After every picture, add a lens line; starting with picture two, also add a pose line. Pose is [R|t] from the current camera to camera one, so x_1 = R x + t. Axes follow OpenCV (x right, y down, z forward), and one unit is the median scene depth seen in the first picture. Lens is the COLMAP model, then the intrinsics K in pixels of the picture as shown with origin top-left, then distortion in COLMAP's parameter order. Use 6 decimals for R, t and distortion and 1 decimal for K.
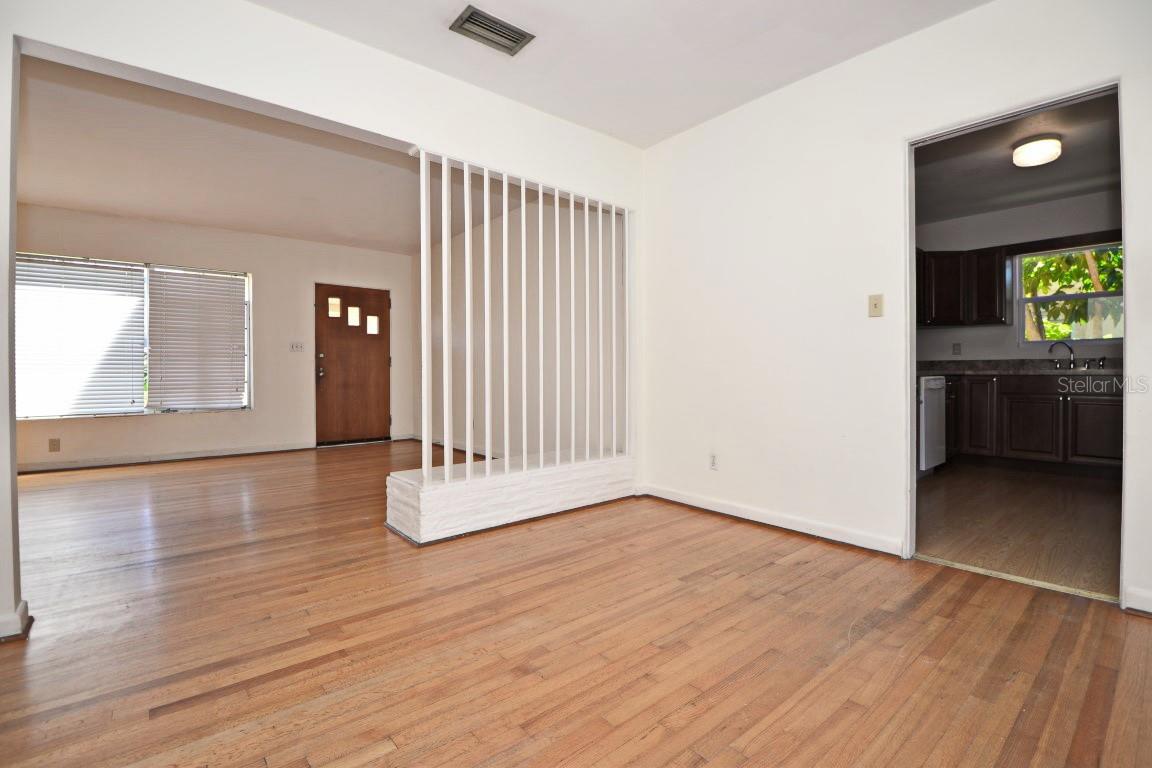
lens RADIAL K [[523.4, 0, 576.0], [0, 523.4, 384.0], [0, 0, 1]] dist [-0.000513, -0.017220]
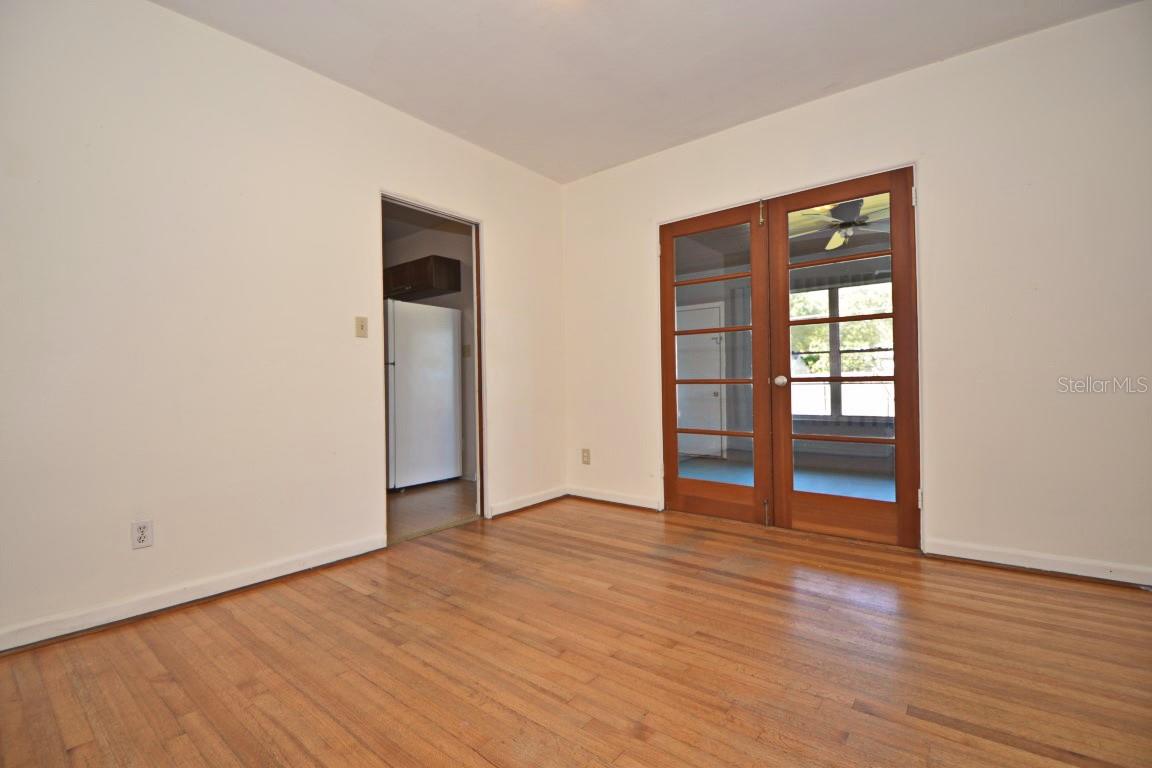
lens RADIAL K [[518.0, 0, 575.4], [0, 518.0, 378.8], [0, 0, 1]] dist [0.007903, -0.022306]
pose [[-0.201699, 0.011783, 0.979377, -0.287690], [0.041995, 0.999112, -0.003371, -0.009918], [-0.978547, 0.040449, -0.202015, 0.392288]]
